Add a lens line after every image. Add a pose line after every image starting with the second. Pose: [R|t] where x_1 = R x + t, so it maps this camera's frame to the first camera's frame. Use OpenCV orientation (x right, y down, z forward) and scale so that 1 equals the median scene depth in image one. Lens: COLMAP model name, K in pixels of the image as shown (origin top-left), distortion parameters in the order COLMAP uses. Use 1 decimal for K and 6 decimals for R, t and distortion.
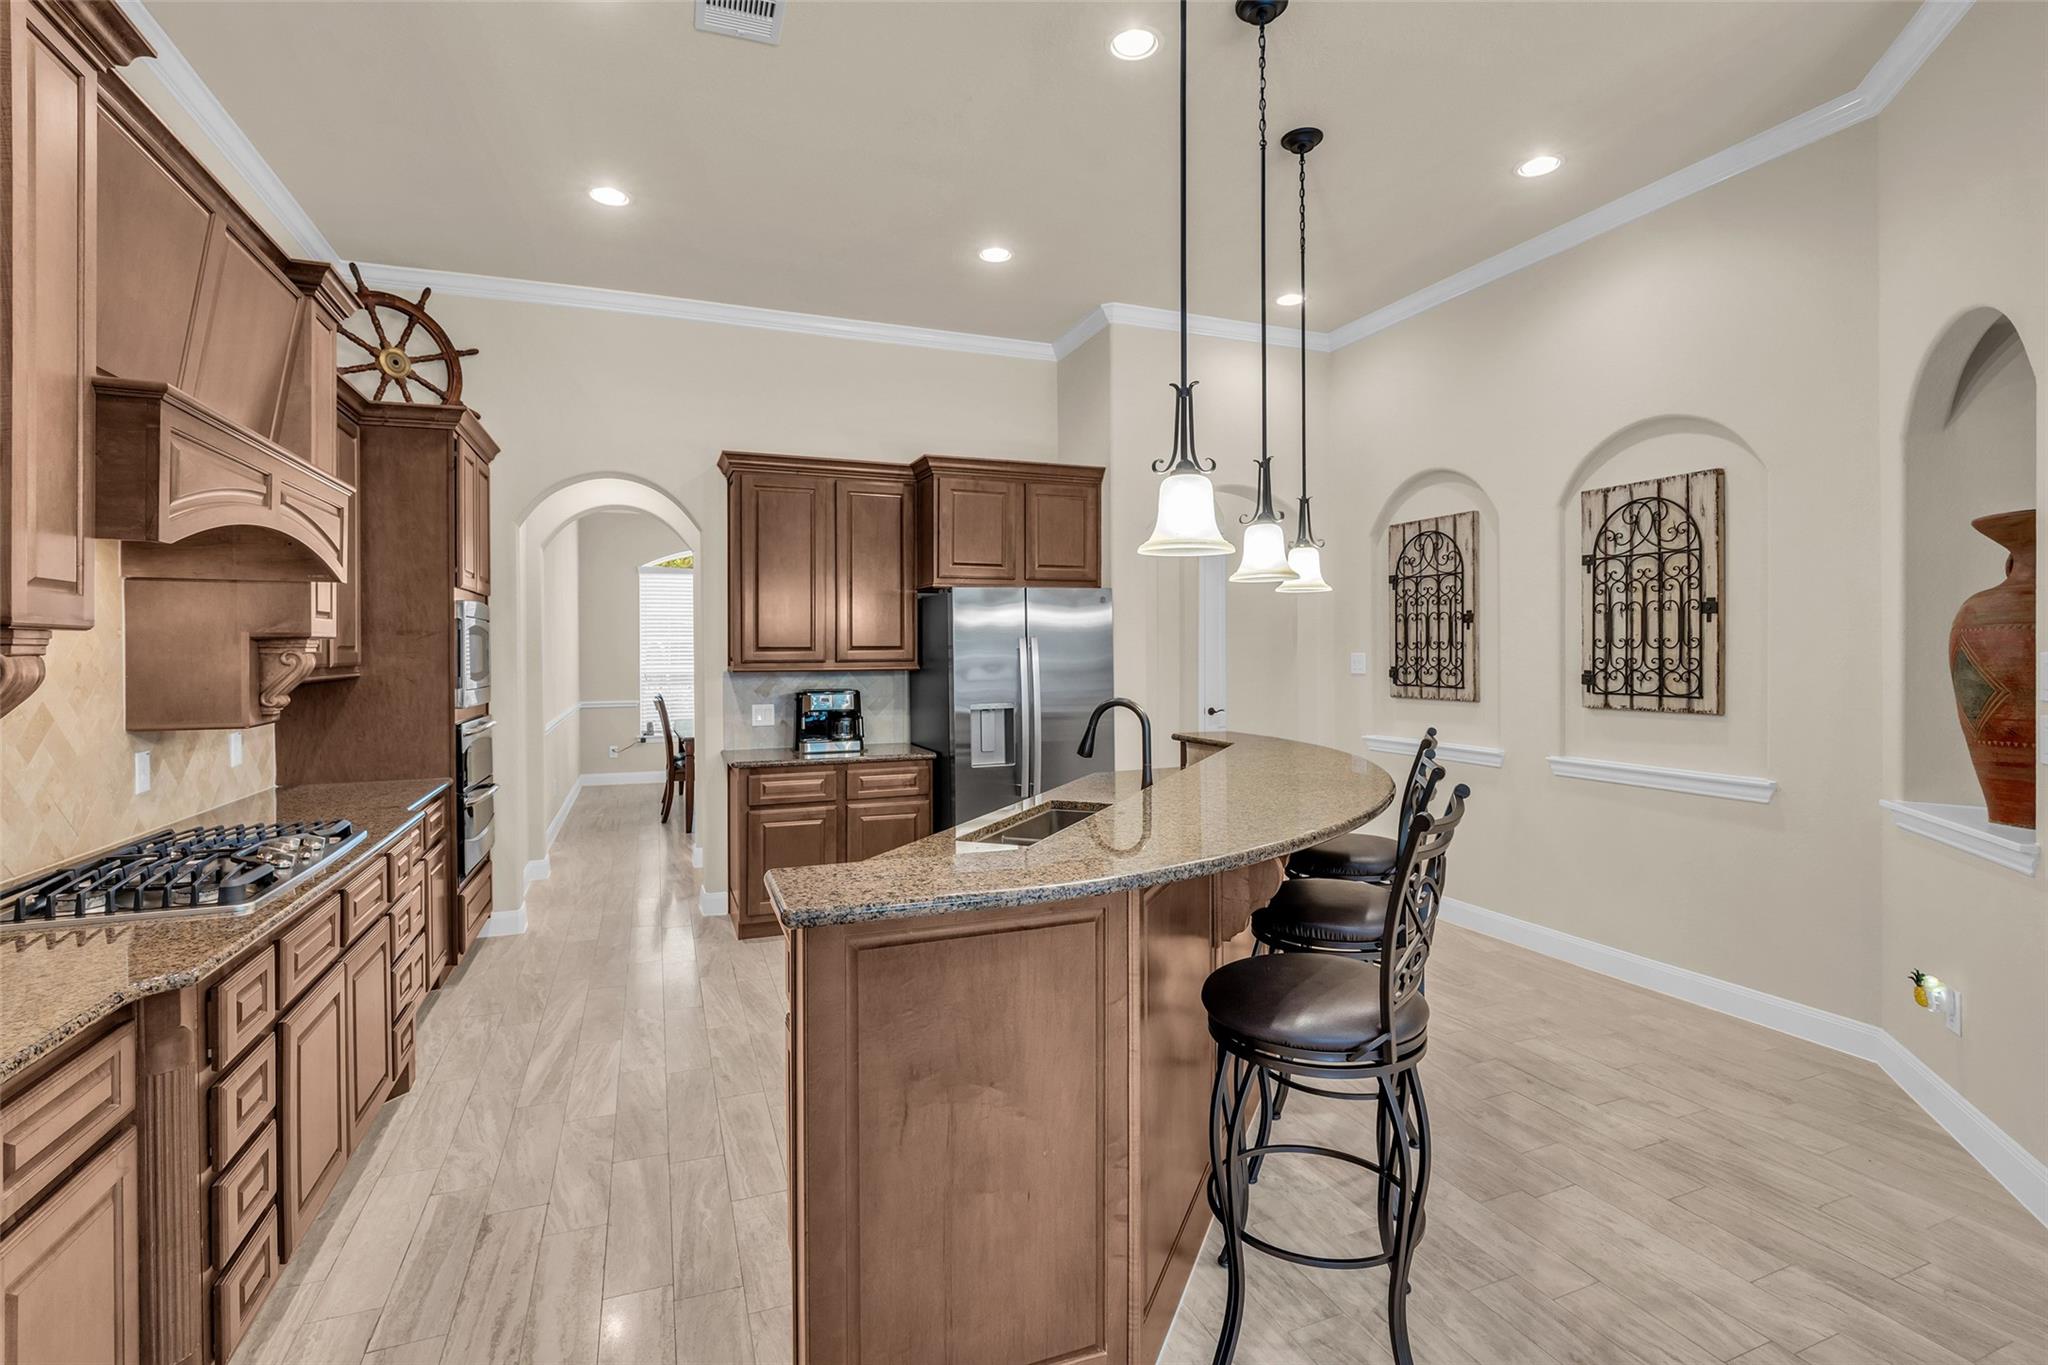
lens RADIAL K [[937.6, 0, 1019.7], [0, 937.6, 649.3], [0, 0, 1]] dist [-0.018200, 0.004012]
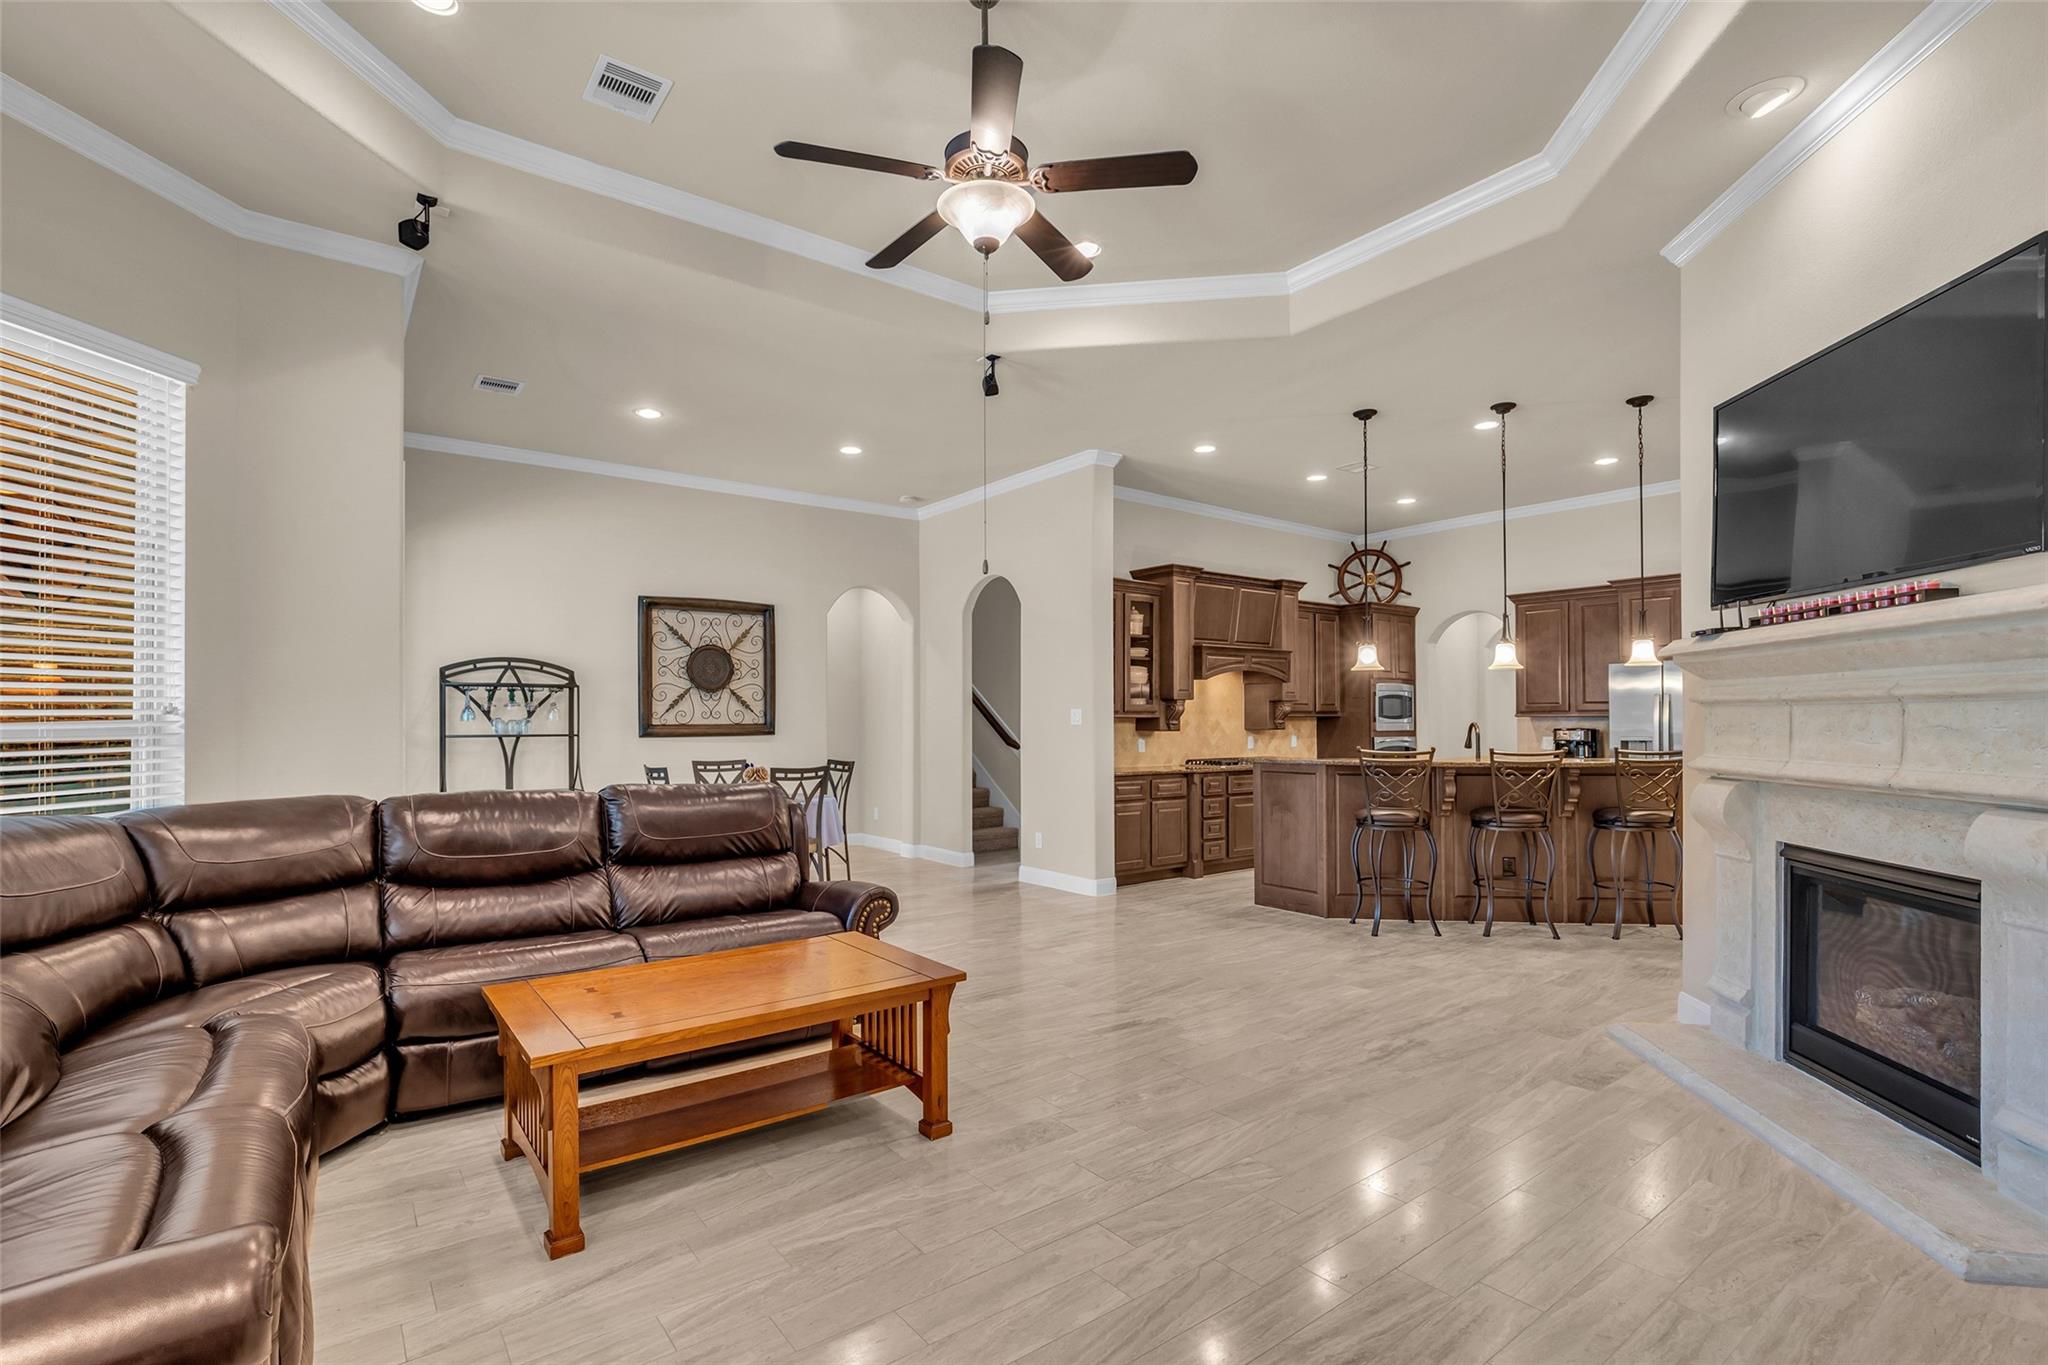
lens RADIAL K [[937.6, 0, 1024.2], [0, 937.6, 717.0], [0, 0, 1]] dist [-0.018200, 0.004012]
pose [[0.272599, 0.001584, -0.962126, 1.408510], [0.001491, 0.999997, 0.002069, 0.023813], [0.962126, -0.001998, 0.272596, -0.472348]]
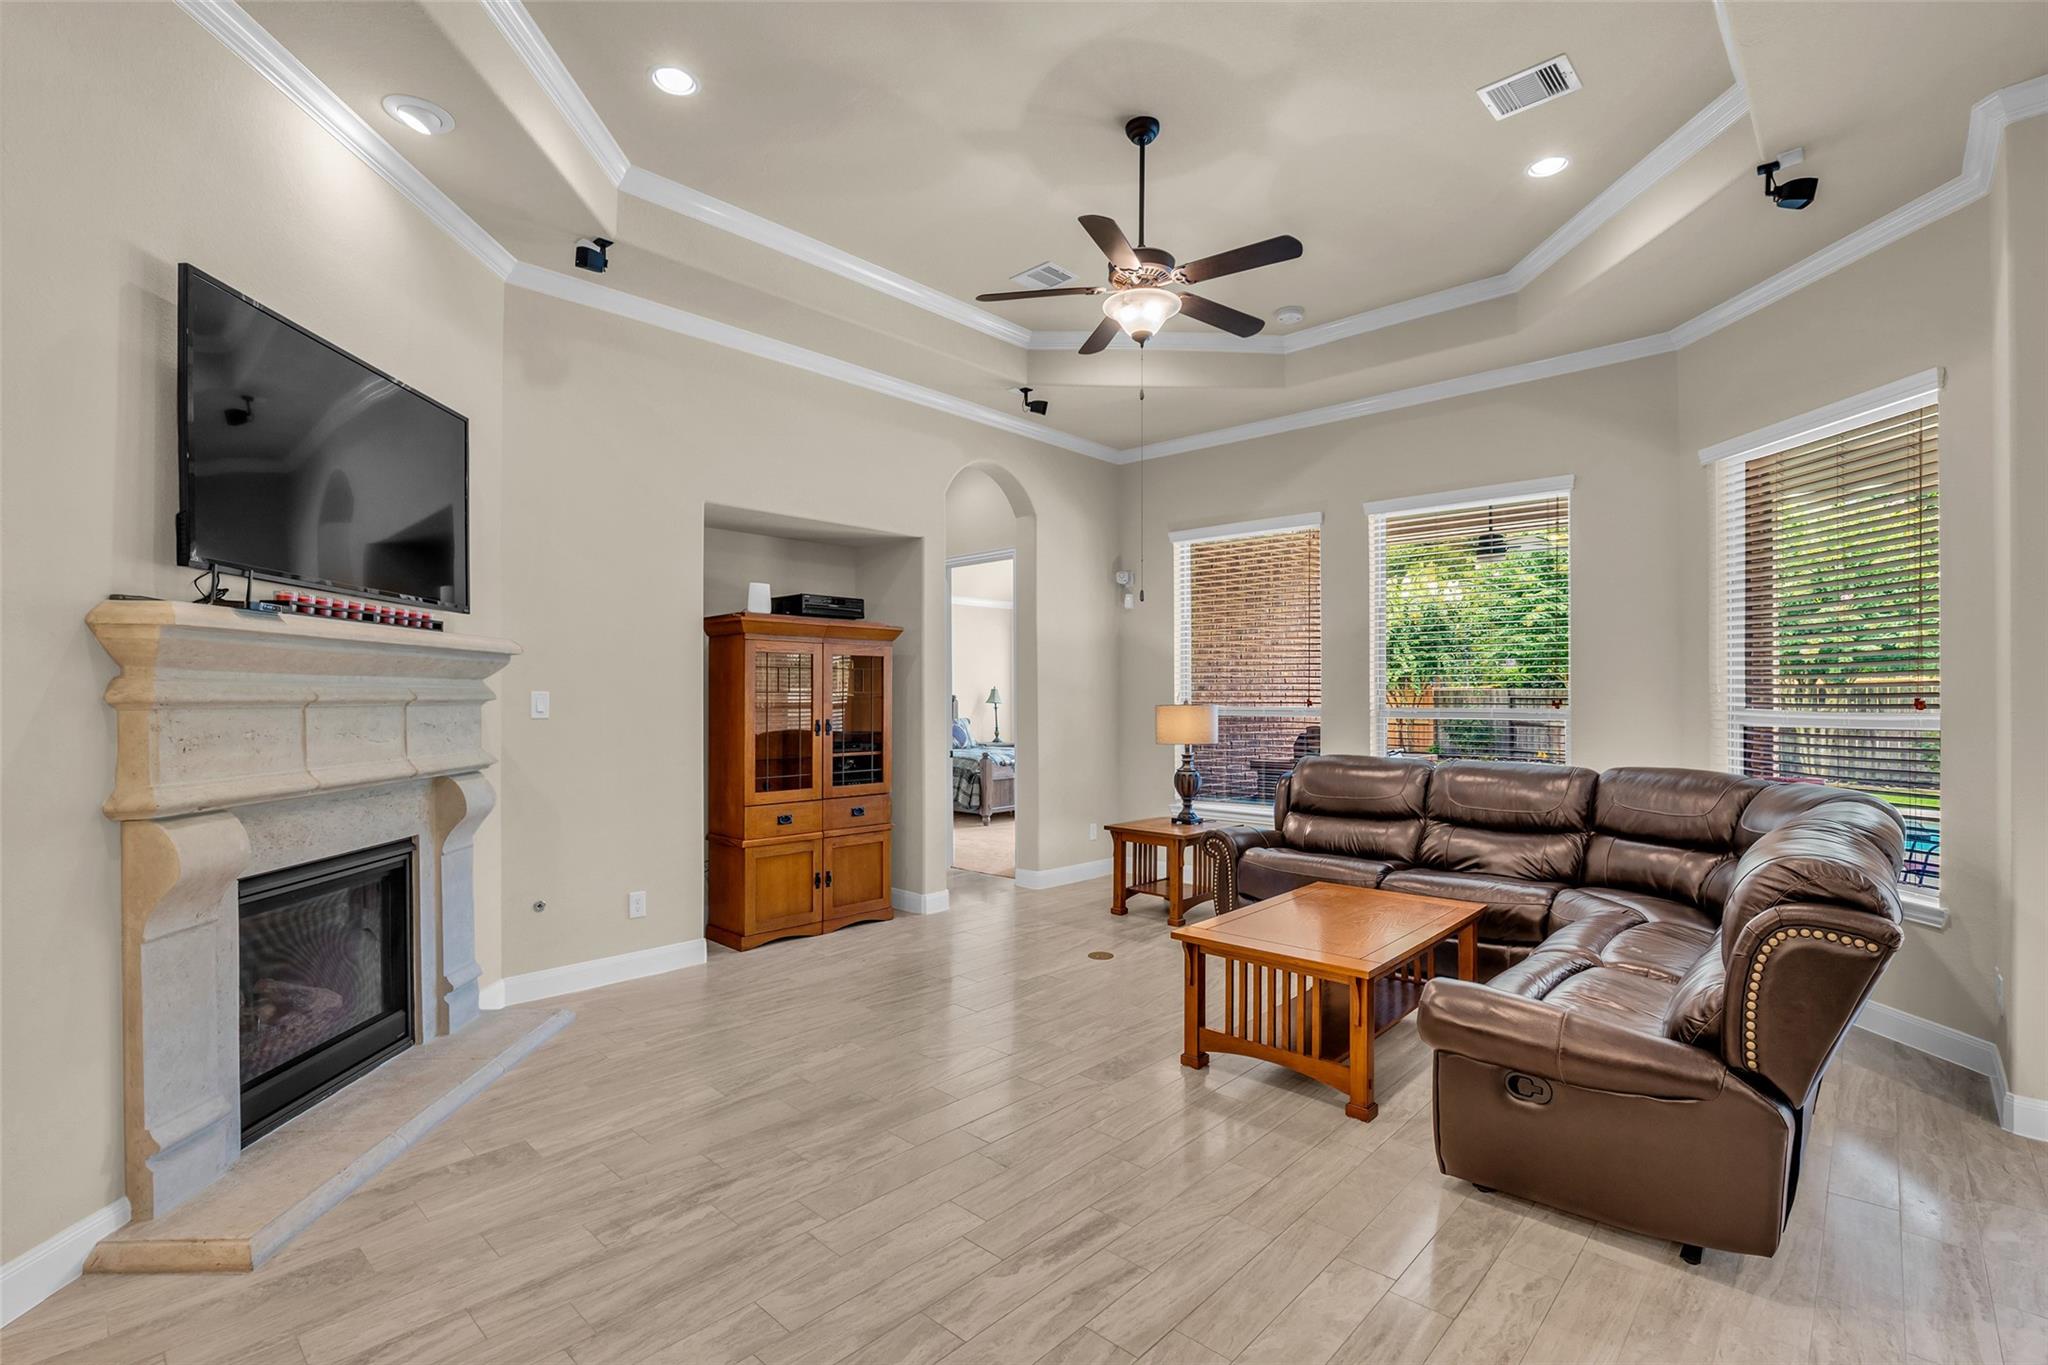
lens RADIAL K [[937.6, 0, 1027.2], [0, 937.6, 691.6], [0, 0, 1]] dist [-0.018200, 0.004012]
pose [[-0.435983, 0.008009, 0.899919, -0.060544], [0.001867, 0.999966, -0.007994, 0.010407], [-0.899953, -0.001805, -0.435983, 0.191848]]
